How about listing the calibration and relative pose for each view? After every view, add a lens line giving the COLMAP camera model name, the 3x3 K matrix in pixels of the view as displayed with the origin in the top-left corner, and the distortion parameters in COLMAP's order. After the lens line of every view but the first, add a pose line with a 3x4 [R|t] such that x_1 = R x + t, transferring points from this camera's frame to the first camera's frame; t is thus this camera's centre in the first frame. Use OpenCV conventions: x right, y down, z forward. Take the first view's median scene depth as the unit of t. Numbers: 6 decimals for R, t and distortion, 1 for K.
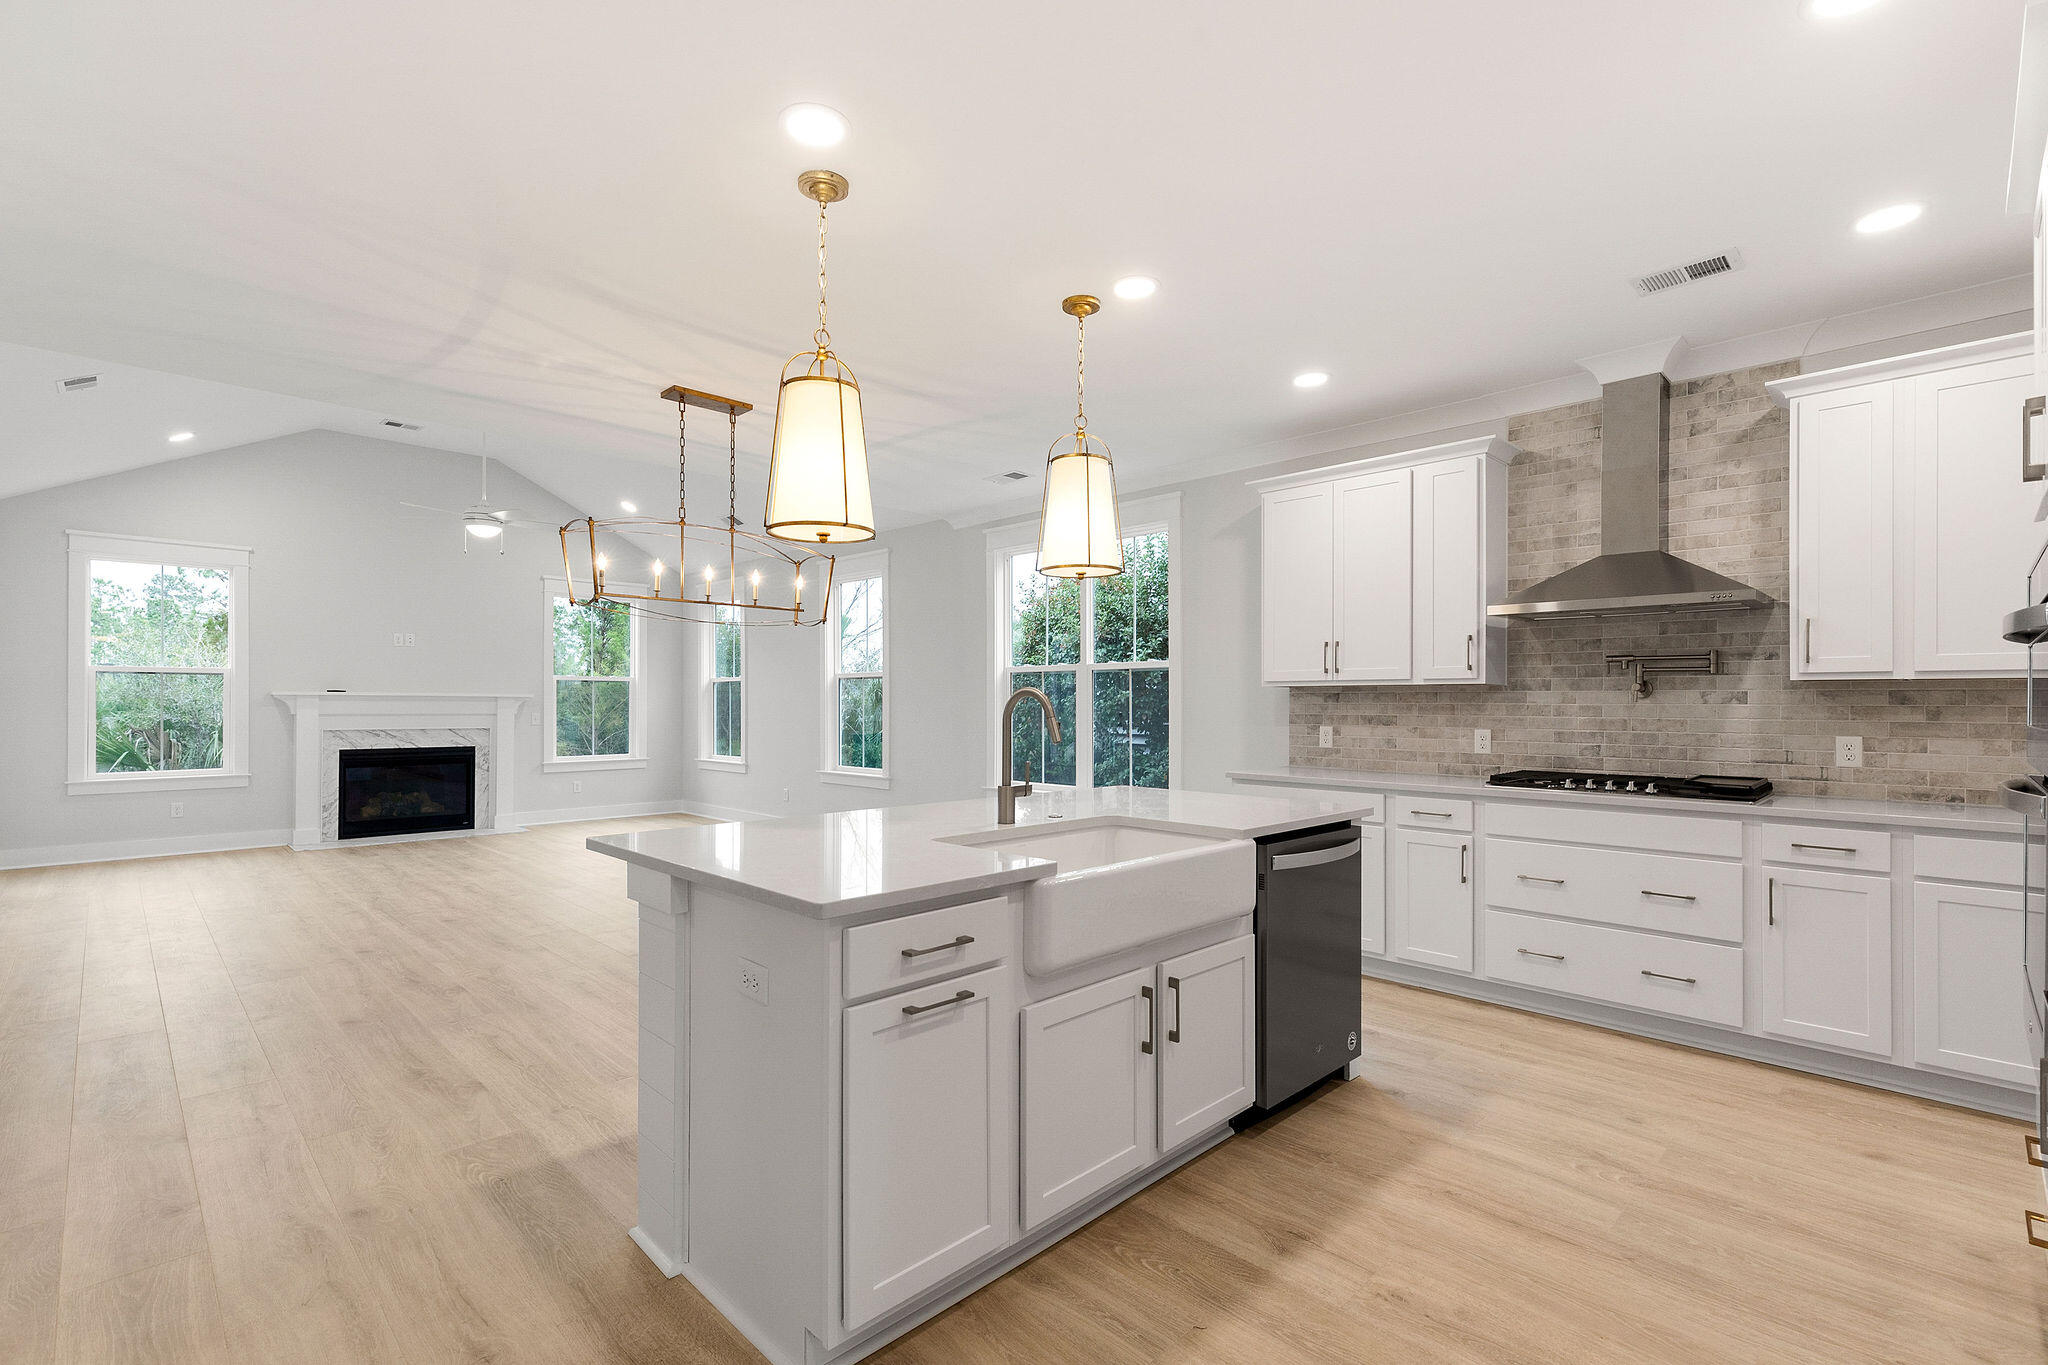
lens RADIAL K [[920.4, 0, 1017.6], [0, 920.4, 695.4], [0, 0, 1]] dist [0.005151, -0.000484]
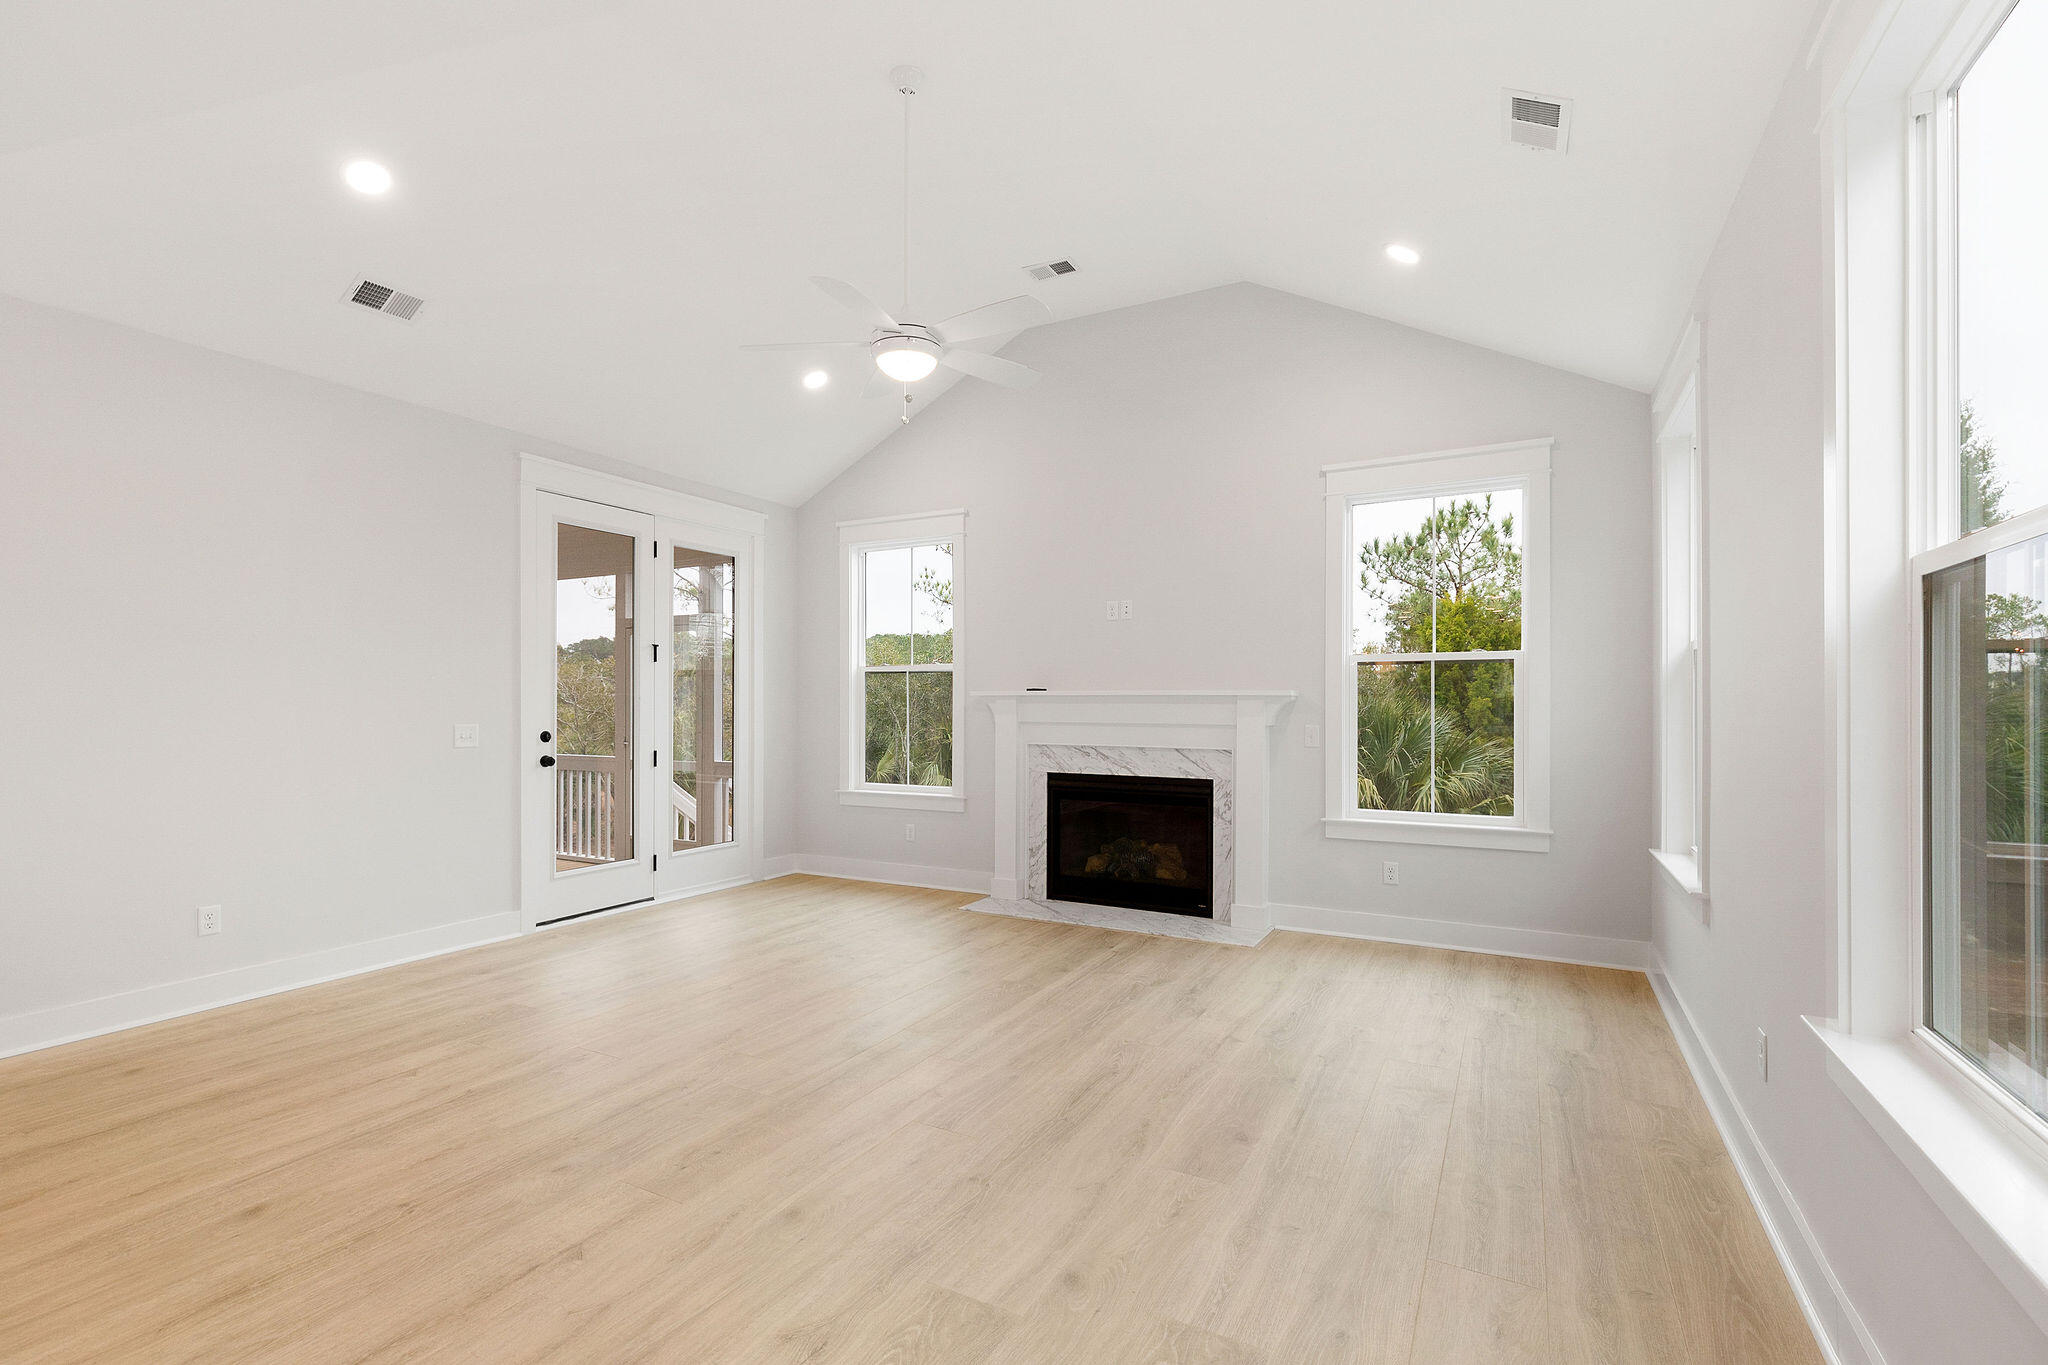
lens RADIAL K [[920.4, 0, 1015.5], [0, 920.4, 705.9], [0, 0, 1]] dist [0.005151, -0.000484]
pose [[0.290971, -0.002368, -0.956729, -0.120925], [0.009788, 0.999952, 0.000502, 0.012809], [0.956682, -0.009511, 0.290981, 1.432028]]
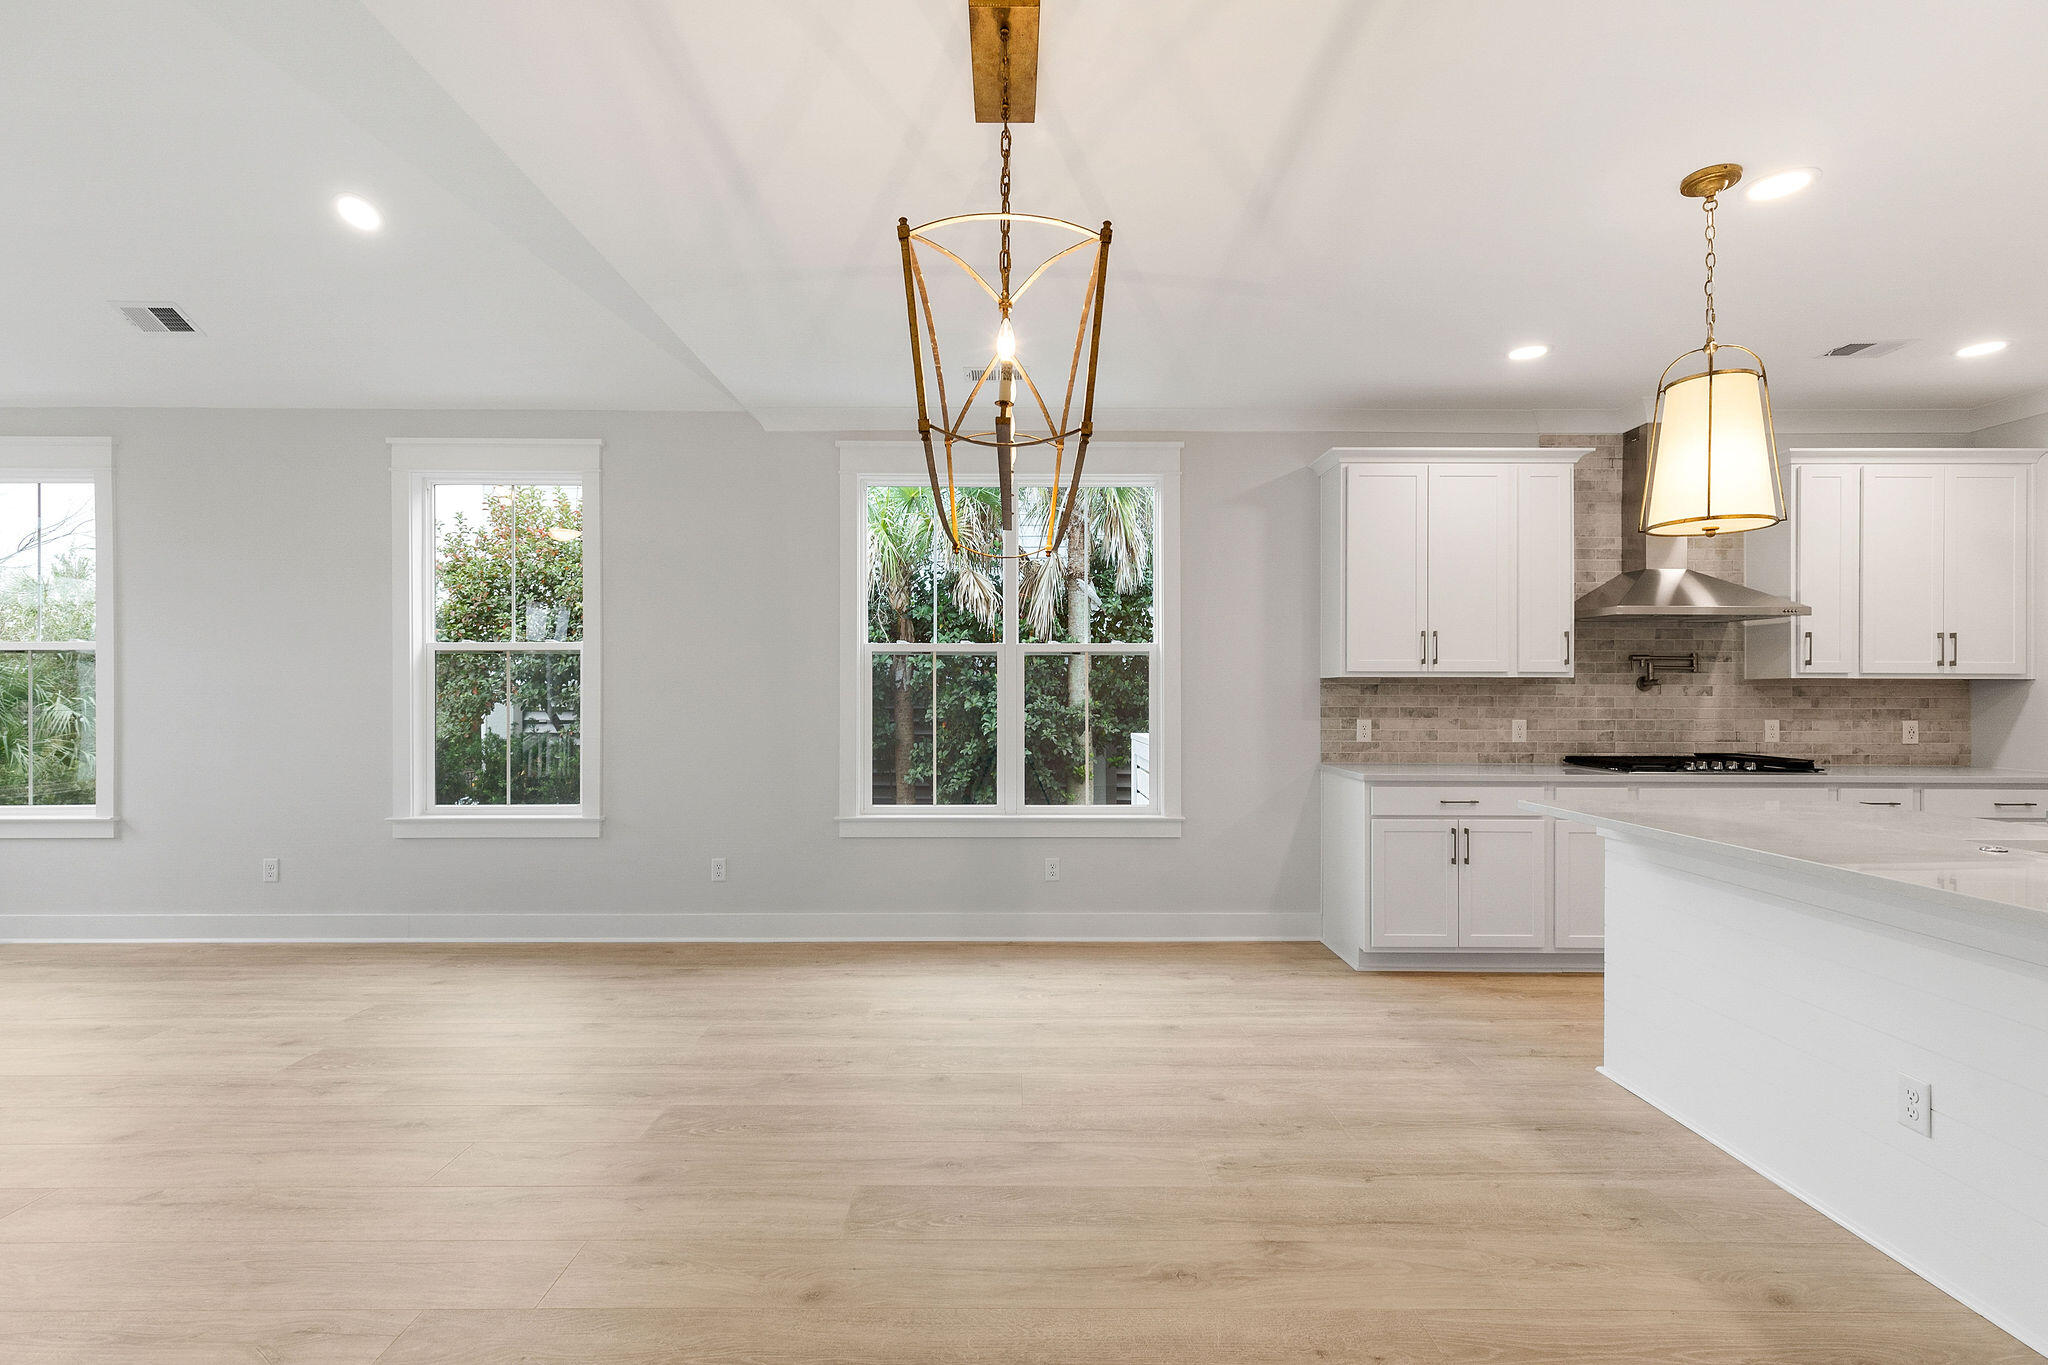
lens RADIAL K [[920.4, 0, 1018.5], [0, 920.4, 688.1], [0, 0, 1]] dist [0.005151, -0.000484]
pose [[0.701625, 0.003447, 0.712538, -0.654770], [-0.005923, 0.999982, 0.000995, 0.002200], [-0.712522, -0.004918, 0.701632, 0.644345]]
